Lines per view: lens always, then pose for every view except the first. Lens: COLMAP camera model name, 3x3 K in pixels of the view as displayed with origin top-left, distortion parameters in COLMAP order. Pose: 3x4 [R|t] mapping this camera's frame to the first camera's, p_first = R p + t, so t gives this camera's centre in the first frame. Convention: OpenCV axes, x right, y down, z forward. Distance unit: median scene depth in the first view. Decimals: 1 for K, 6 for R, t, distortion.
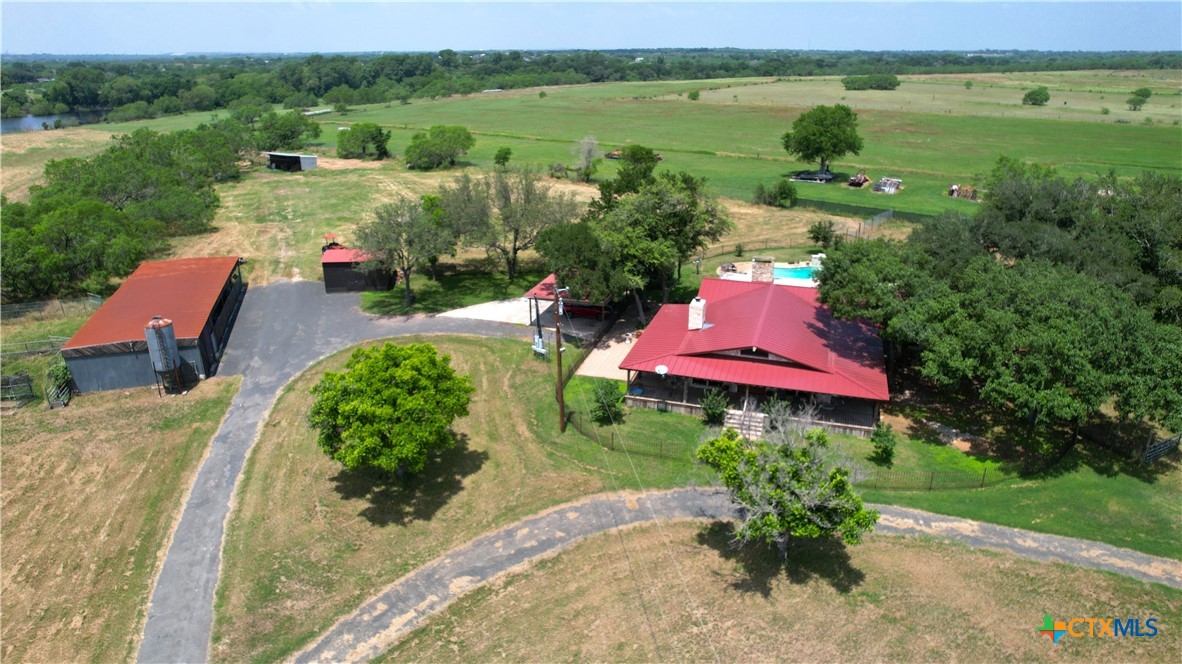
lens RADIAL K [[761.6, 0, 588.7], [0, 761.6, 335.0], [0, 0, 1]] dist [-0.066556, 0.055380]
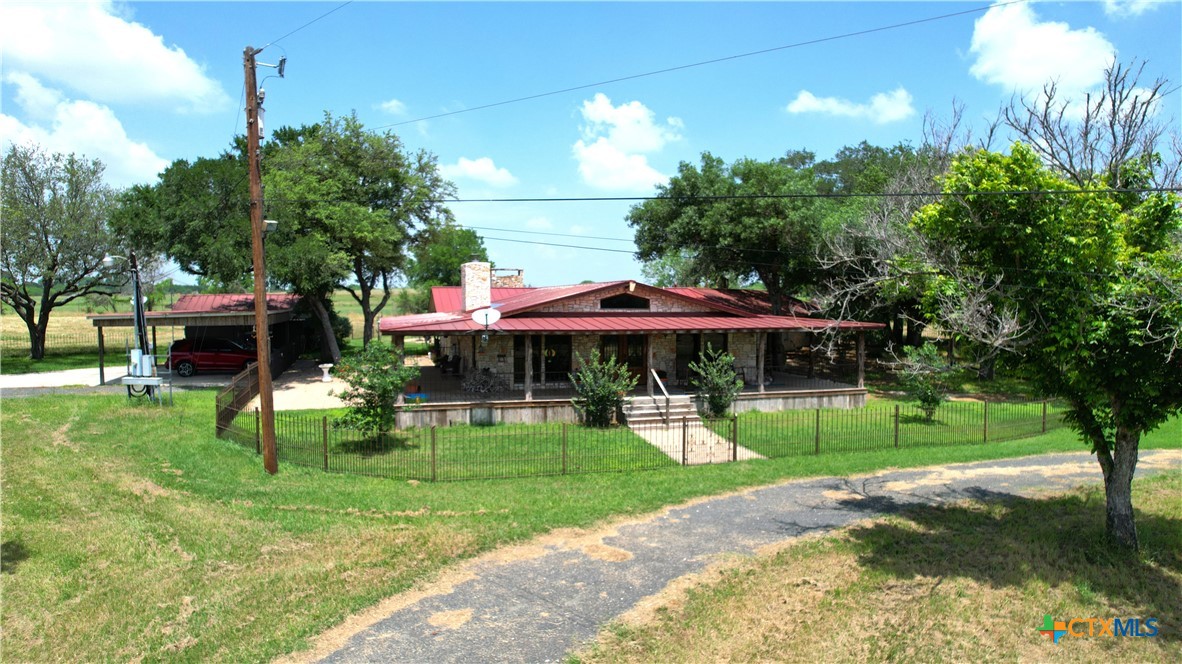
lens RADIAL K [[761.6, 0, 590.4], [0, 761.6, 335.9], [0, 0, 1]] dist [-0.066556, 0.055380]
pose [[0.837571, -0.027748, 0.545624, -0.095797], [0.192609, 0.949583, -0.247375, 0.174153], [-0.511251, 0.312286, 0.800687, 0.587381]]
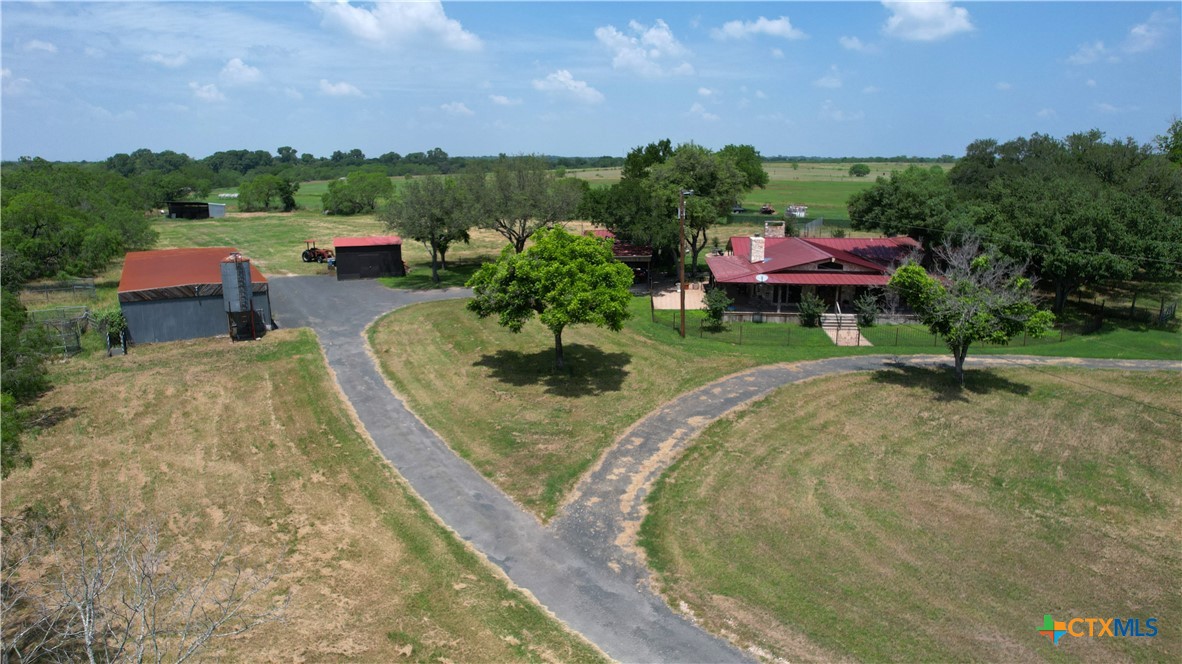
lens RADIAL K [[761.6, 0, 591.8], [0, 761.6, 337.5], [0, 0, 1]] dist [-0.066556, 0.055380]
pose [[0.973485, -0.051352, 0.222912, -0.366762], [0.080447, 0.989082, -0.123469, 0.233123], [-0.214138, 0.138127, 0.966988, 0.027220]]
